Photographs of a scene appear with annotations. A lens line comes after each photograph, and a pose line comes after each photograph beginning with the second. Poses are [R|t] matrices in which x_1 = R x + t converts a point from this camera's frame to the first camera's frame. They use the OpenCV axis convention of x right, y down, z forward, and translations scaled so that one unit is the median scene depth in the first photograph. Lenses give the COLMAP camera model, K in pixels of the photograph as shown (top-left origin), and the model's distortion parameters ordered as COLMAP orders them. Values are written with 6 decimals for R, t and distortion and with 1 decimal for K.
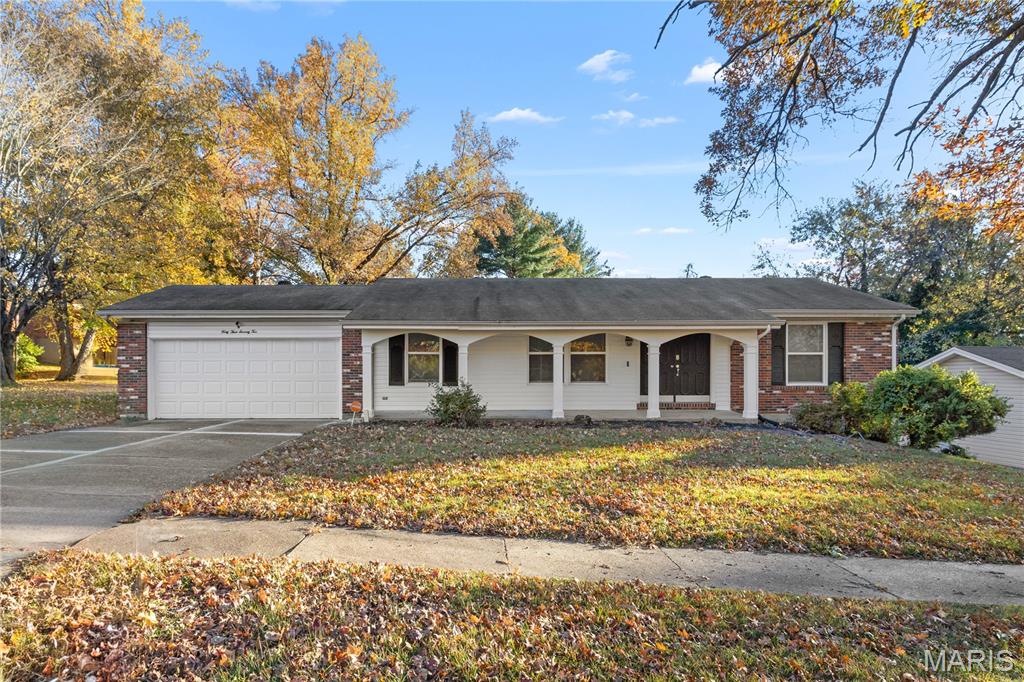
lens RADIAL K [[463.2, 0, 512.0], [0, 463.2, 341.0], [0, 0, 1]] dist [0.000134, -0.000704]
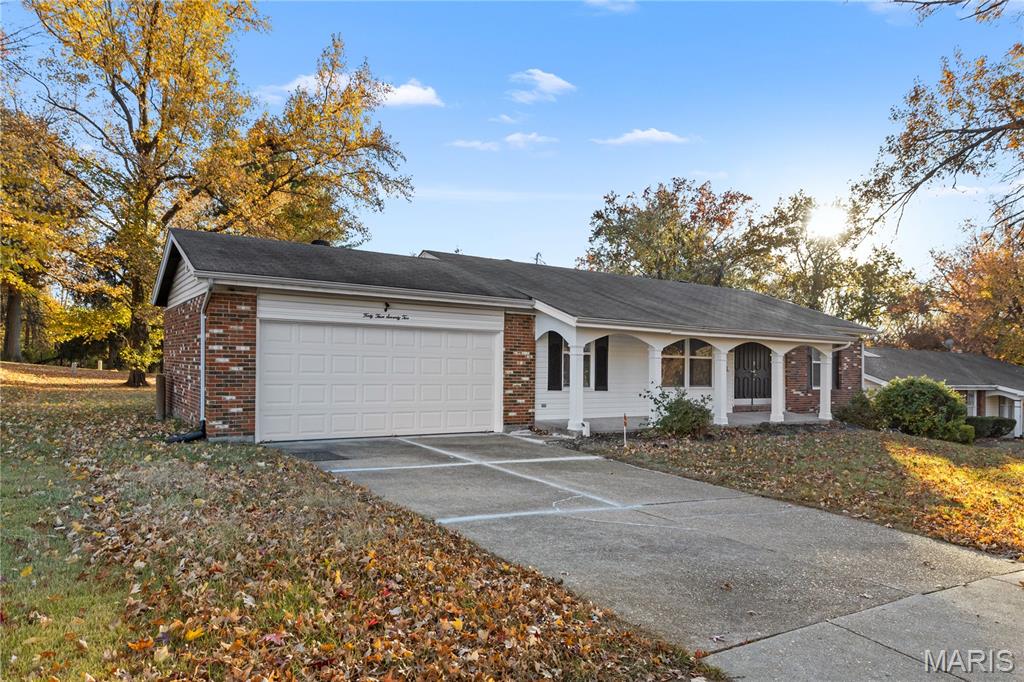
lens RADIAL K [[583.4, 0, 512.0], [0, 583.4, 341.0], [0, 0, 1]] dist [0.002752, 0.000490]
pose [[0.863940, 0.040555, 0.501959, -0.875820], [-0.052510, 0.998573, 0.009699, -0.000945], [-0.500849, -0.034737, 0.864837, 0.114891]]
